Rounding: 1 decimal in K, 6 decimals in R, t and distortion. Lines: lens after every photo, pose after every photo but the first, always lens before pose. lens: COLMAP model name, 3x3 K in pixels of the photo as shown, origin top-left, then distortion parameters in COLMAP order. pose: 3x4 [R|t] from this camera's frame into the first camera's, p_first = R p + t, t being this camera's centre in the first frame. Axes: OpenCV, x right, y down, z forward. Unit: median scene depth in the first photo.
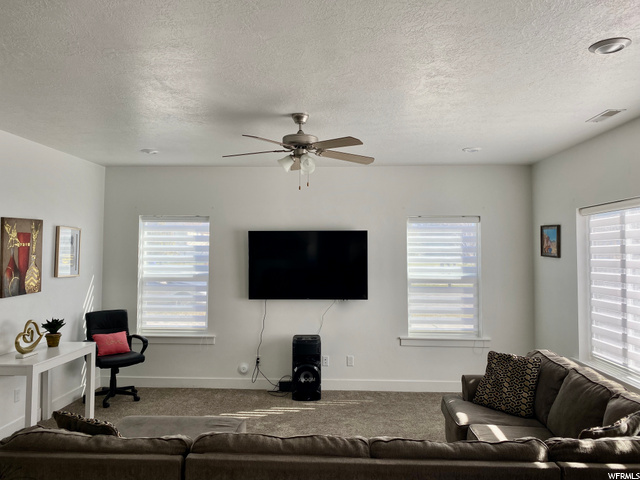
lens RADIAL K [[482.7, 0, 320.0], [0, 482.7, 240.0], [0, 0, 1]] dist [0.006943, -0.004328]
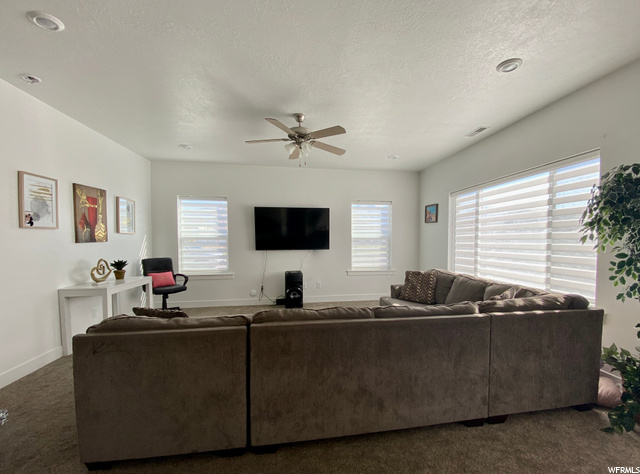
lens RADIAL K [[270.1, 0, 338.2], [0, 270.1, 252.0], [0, 0, 1]] dist [0.029369, -0.030547]
pose [[0.979995, -0.015459, 0.198419, -0.076720], [-0.000811, 0.996660, 0.081653, 0.074654], [-0.199018, -0.080180, 0.976710, 0.090461]]
